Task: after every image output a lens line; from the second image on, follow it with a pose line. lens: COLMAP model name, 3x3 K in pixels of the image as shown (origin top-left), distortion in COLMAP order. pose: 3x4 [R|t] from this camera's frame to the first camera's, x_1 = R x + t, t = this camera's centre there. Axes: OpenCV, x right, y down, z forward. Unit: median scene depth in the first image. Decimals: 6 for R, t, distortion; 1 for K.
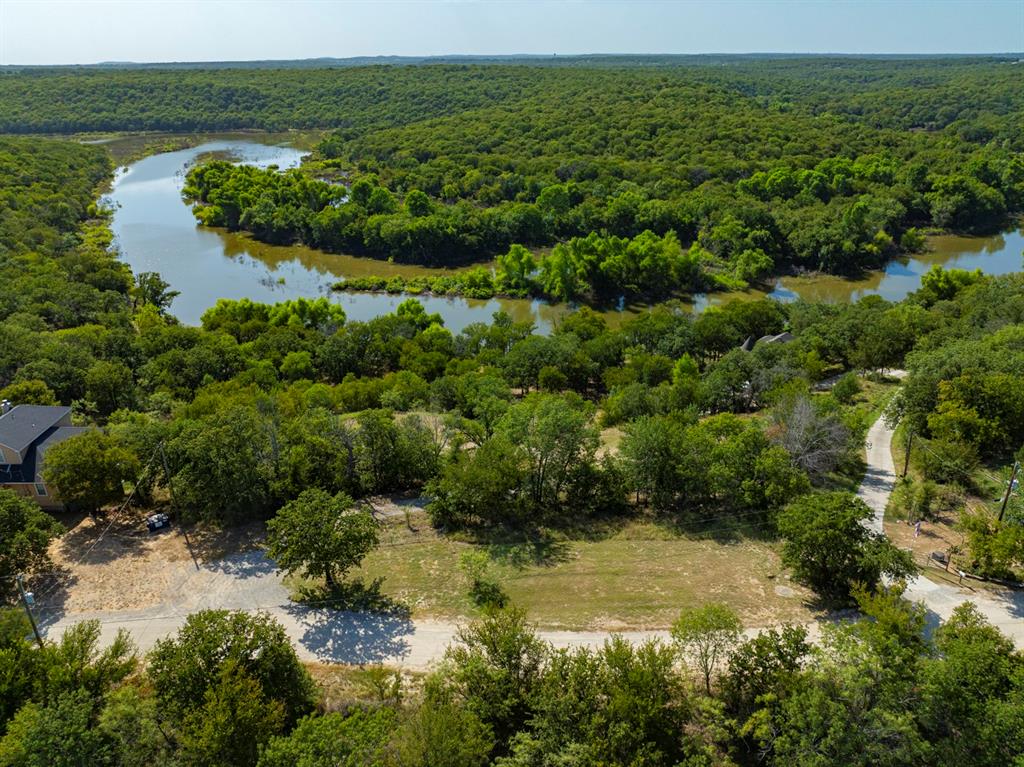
lens RADIAL K [[715.6, 0, 512.6], [0, 715.6, 388.1], [0, 0, 1]] dist [-0.043660, 0.010550]
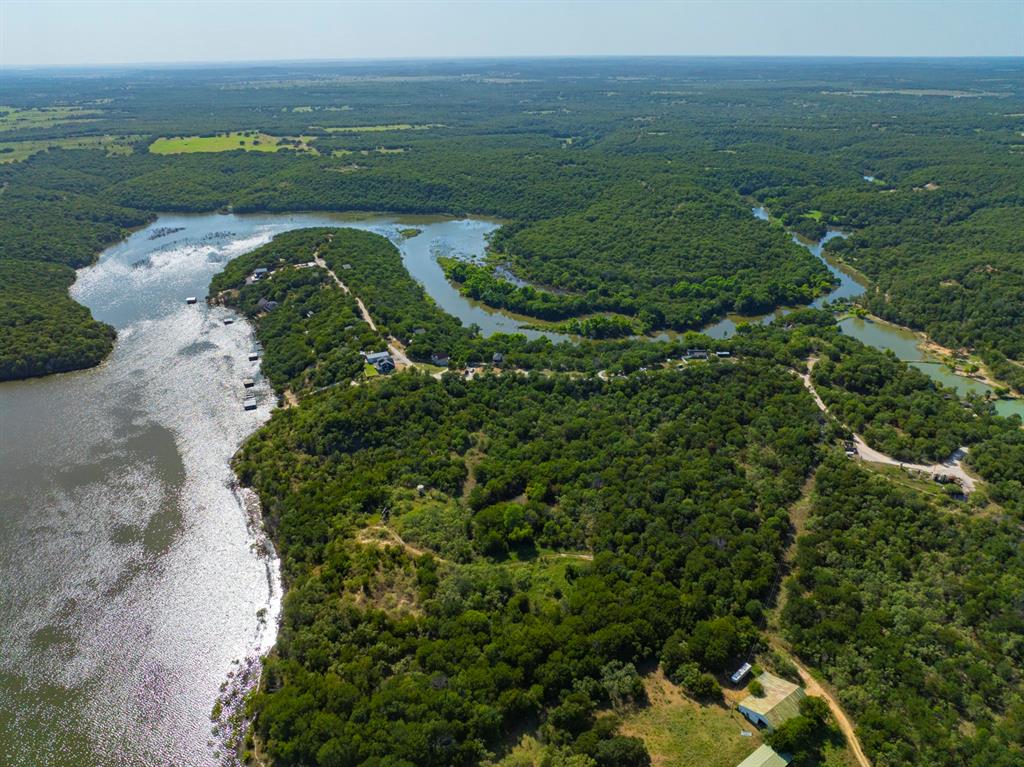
lens RADIAL K [[715.6, 0, 508.5], [0, 715.6, 384.9], [0, 0, 1]] dist [-0.043660, 0.010550]
pose [[0.988185, 0.062821, -0.139801, 0.180627], [-0.062197, 0.998025, 0.008833, 0.098523], [0.140080, -0.000033, 0.990140, -2.248782]]
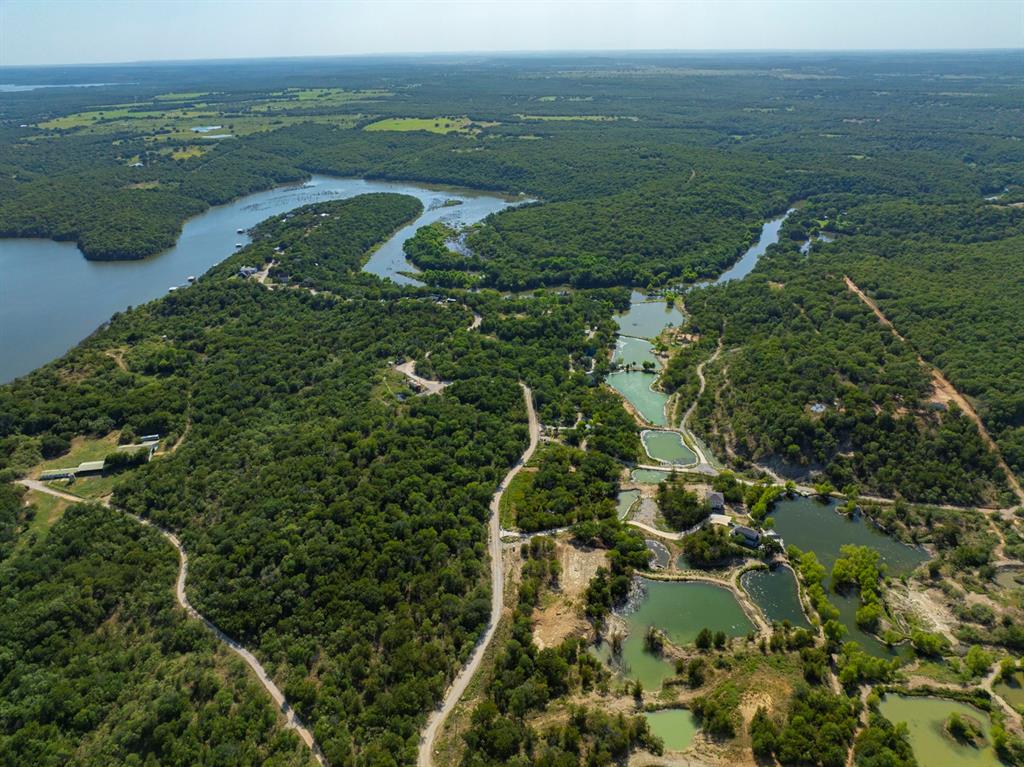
lens RADIAL K [[715.6, 0, 512.3], [0, 715.6, 382.9], [0, 0, 1]] dist [-0.043660, 0.010550]
pose [[0.820809, 0.238987, -0.518804, 2.627337], [-0.232309, 0.969426, 0.079025, 0.003714], [0.521828, 0.055658, 0.851233, -2.195379]]
